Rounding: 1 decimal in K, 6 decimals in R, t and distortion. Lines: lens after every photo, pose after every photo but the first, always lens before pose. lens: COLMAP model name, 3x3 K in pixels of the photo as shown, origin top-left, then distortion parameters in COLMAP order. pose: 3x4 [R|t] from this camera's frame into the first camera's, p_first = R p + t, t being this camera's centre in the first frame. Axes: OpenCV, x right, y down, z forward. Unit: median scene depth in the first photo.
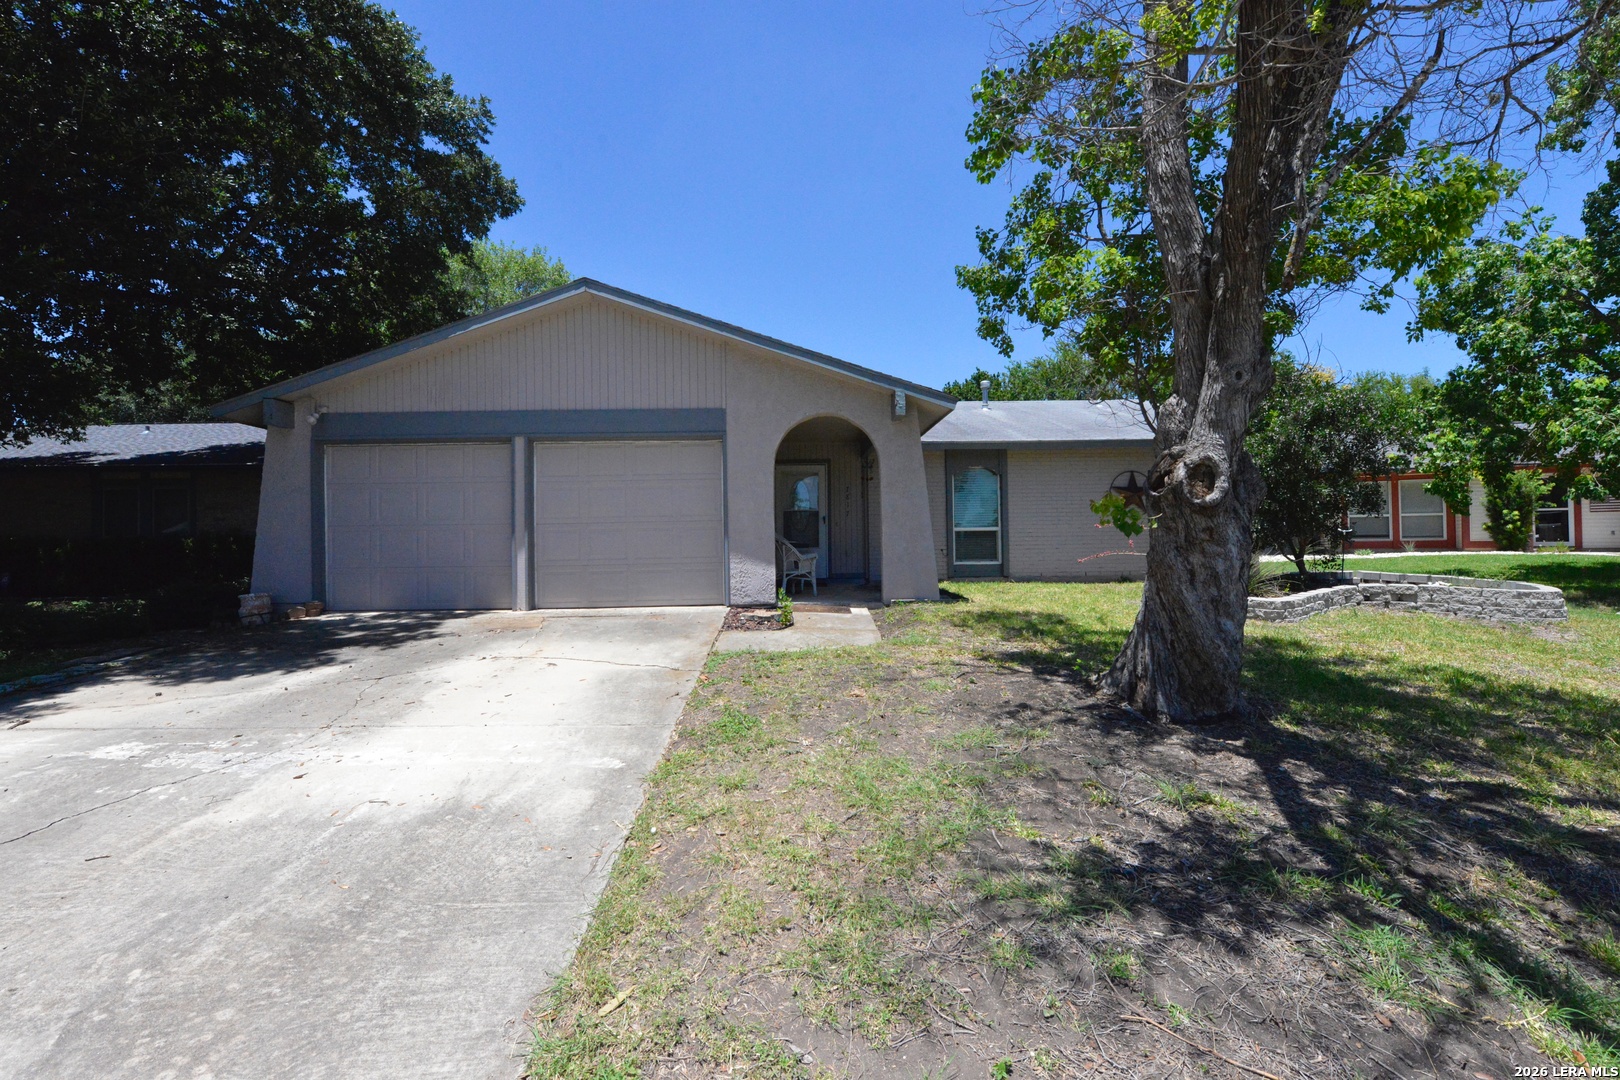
lens RADIAL K [[719.5, 0, 810.0], [0, 719.5, 540.0], [0, 0, 1]] dist [-0.015738, 0.000116]
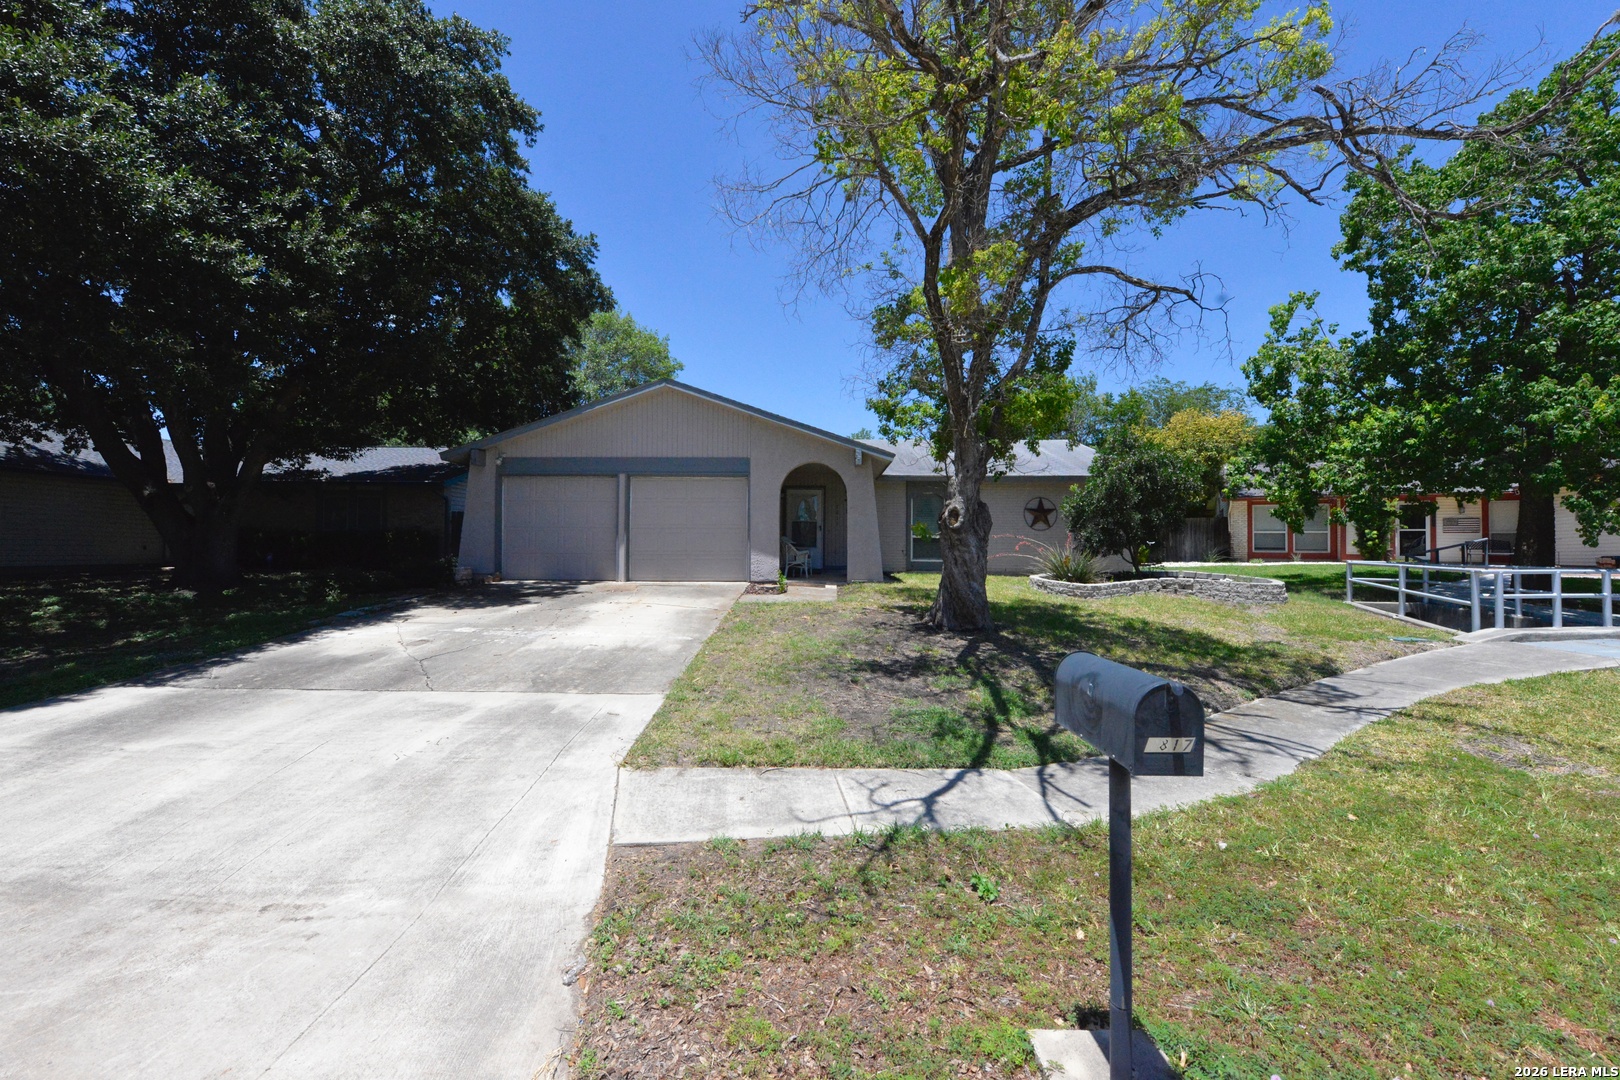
lens RADIAL K [[671.6, 0, 809.4], [0, 671.6, 532.9], [0, 0, 1]] dist [-0.009079, -0.000066]
pose [[0.998686, 0.020044, -0.047166, 0.088873], [-0.020734, 0.999685, -0.014174, 0.001566], [0.046867, 0.015133, 0.998787, -0.486513]]
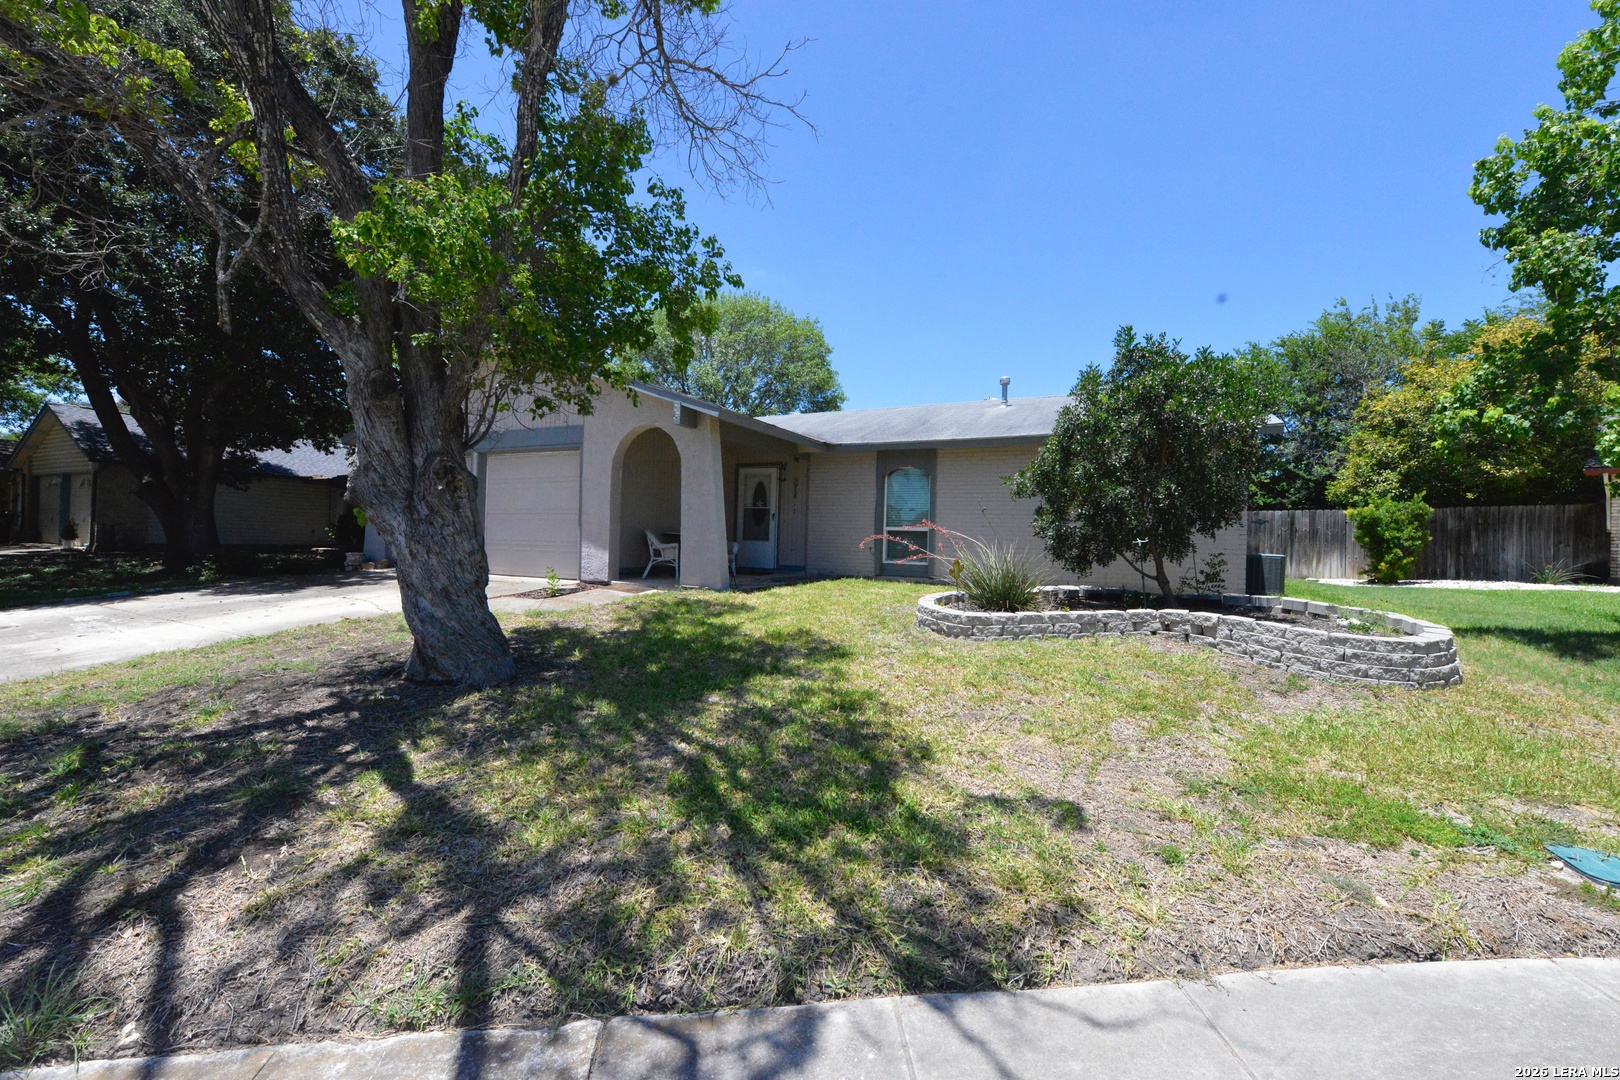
lens RADIAL K [[659.4, 0, 807.1], [0, 659.4, 532.5], [0, 0, 1]] dist [-0.001690, -0.000133]
pose [[0.885323, 0.032836, -0.463816, 0.784186], [-0.036317, 0.999339, 0.001427, -0.010237], [0.463556, 0.015581, 0.885931, 0.168765]]
